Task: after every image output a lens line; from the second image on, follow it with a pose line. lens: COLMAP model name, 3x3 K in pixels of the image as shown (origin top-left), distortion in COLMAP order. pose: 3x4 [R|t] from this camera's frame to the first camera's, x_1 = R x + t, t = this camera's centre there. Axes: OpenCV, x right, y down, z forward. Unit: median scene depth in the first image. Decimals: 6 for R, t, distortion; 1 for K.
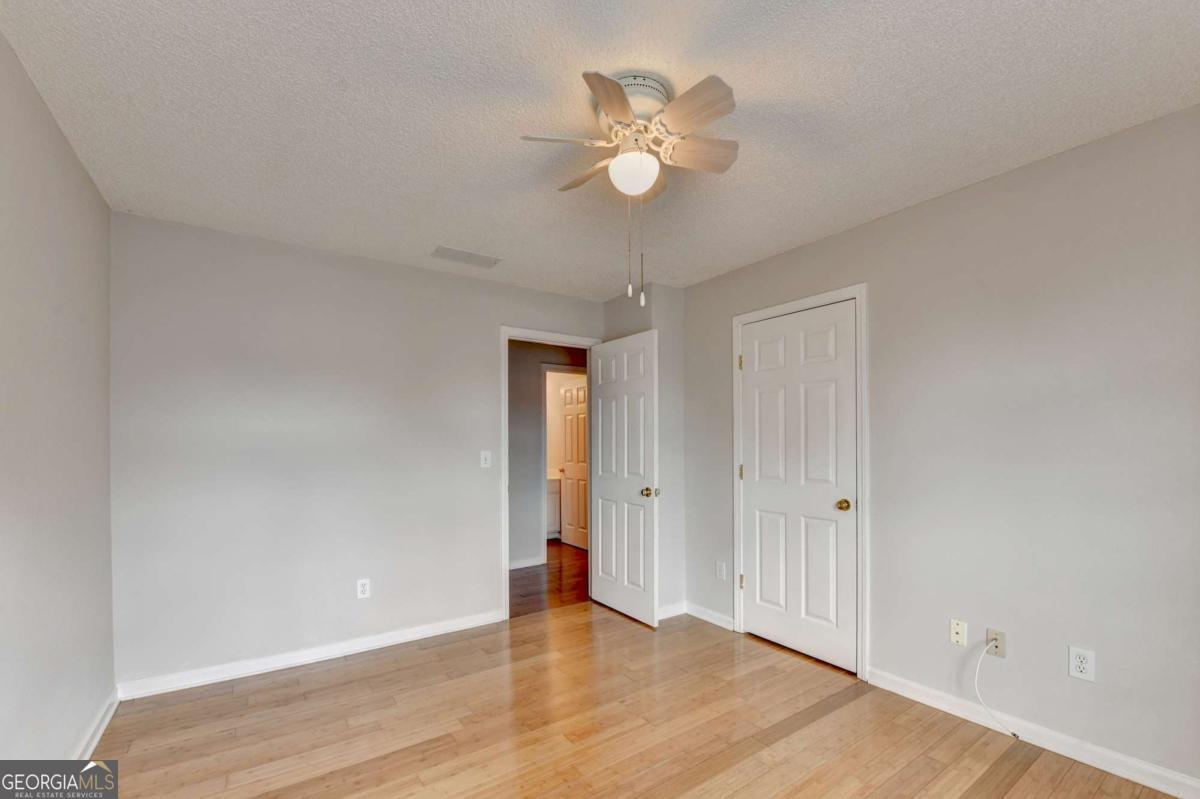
lens RADIAL K [[518.2, 0, 588.8], [0, 518.2, 438.2], [0, 0, 1]] dist [-0.011125, -0.002545]
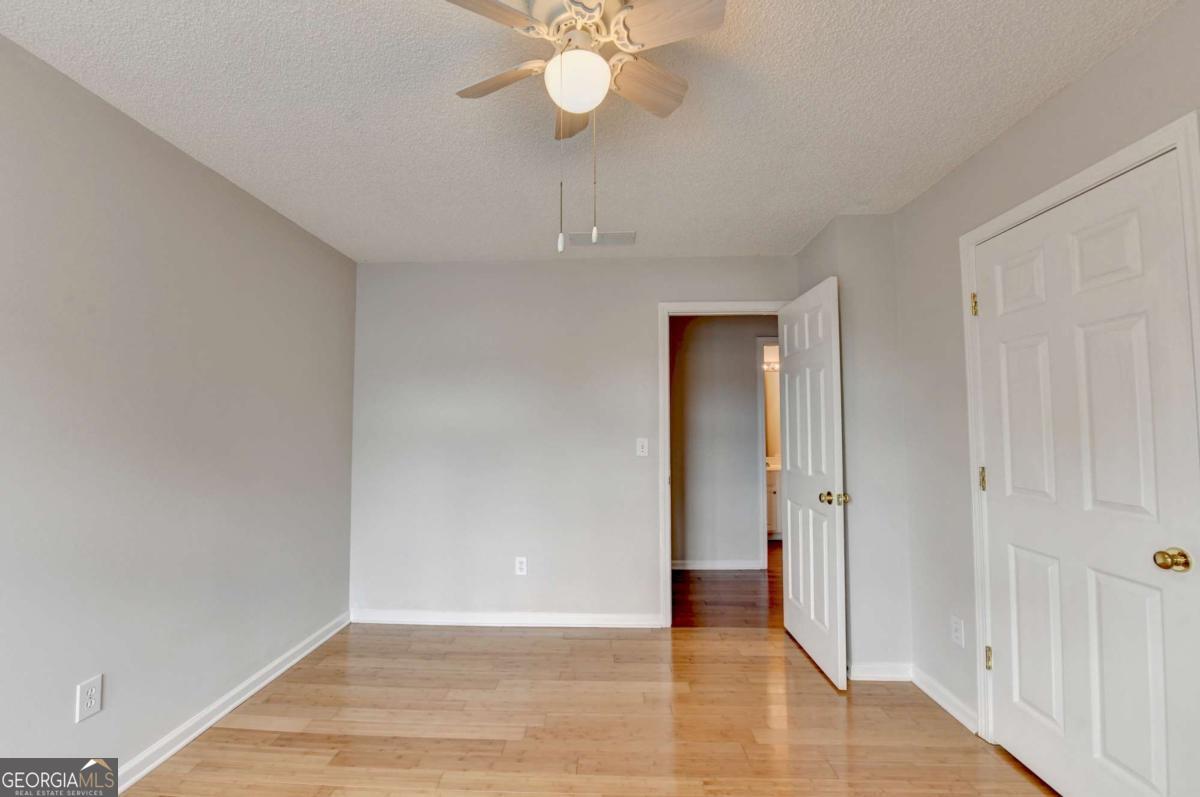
lens RADIAL K [[508.2, 0, 603.9], [0, 508.2, 396.9], [0, 0, 1]] dist [-0.010999, -0.002568]
pose [[0.797225, -0.031049, -0.602883, 0.370339], [0.008978, 0.999176, -0.039586, -0.015852], [0.603615, 0.026146, 0.796847, 0.295725]]
